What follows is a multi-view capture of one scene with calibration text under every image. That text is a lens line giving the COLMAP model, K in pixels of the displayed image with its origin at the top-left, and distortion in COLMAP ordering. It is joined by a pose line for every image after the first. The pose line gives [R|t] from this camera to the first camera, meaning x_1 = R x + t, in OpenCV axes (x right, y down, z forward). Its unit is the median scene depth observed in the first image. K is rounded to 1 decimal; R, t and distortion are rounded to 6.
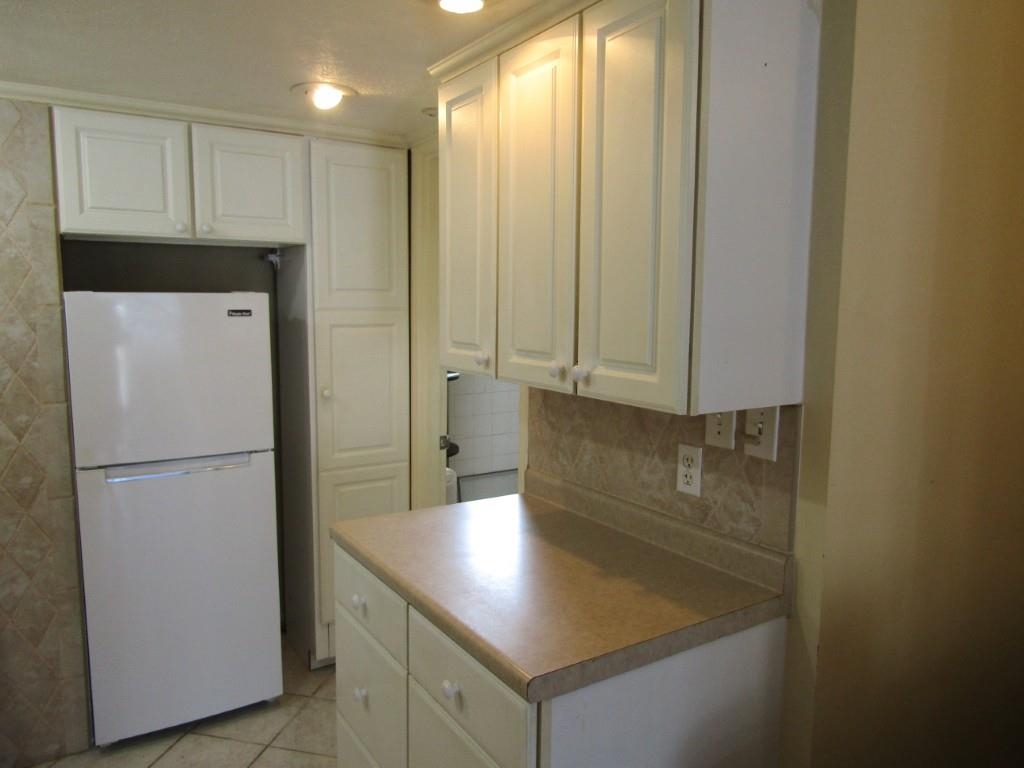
lens RADIAL K [[727.4, 0, 516.5], [0, 727.4, 388.8], [0, 0, 1]] dist [-0.017974, 0.009064]
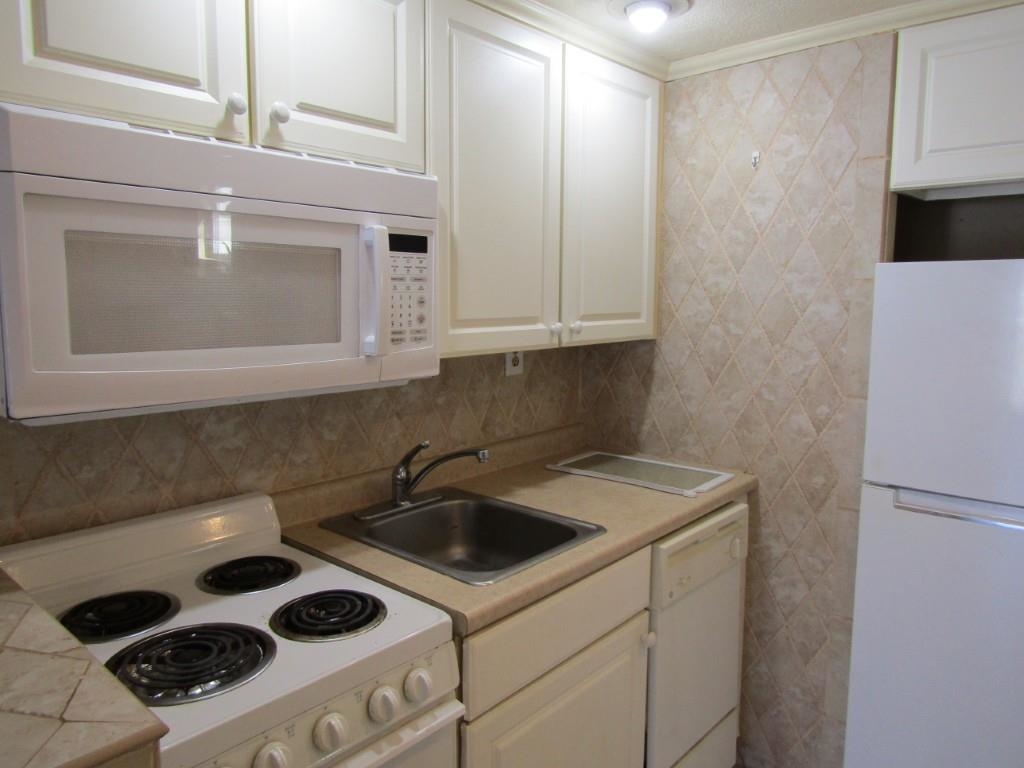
lens RADIAL K [[727.4, 0, 513.5], [0, 727.4, 388.8], [0, 0, 1]] dist [-0.017974, 0.009064]
pose [[0.272793, 0.119052, -0.954678, 0.052230], [-0.114878, 0.989245, 0.090537, -0.020851], [0.955190, 0.084973, 0.283536, 0.384980]]
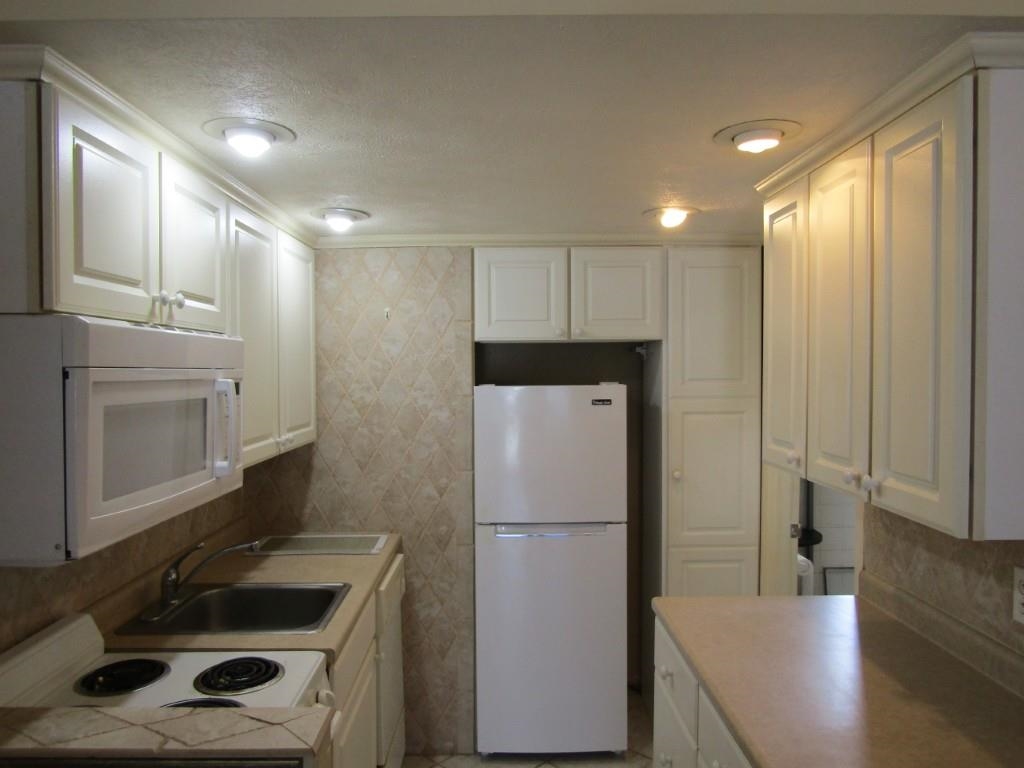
lens RADIAL K [[727.4, 0, 513.1], [0, 727.4, 386.8], [0, 0, 1]] dist [-0.017974, 0.009064]
pose [[0.849443, 0.001470, -0.527679, 0.125083], [-0.050933, 0.995555, -0.079216, -0.031561], [0.525217, 0.094166, 0.845742, -0.073330]]
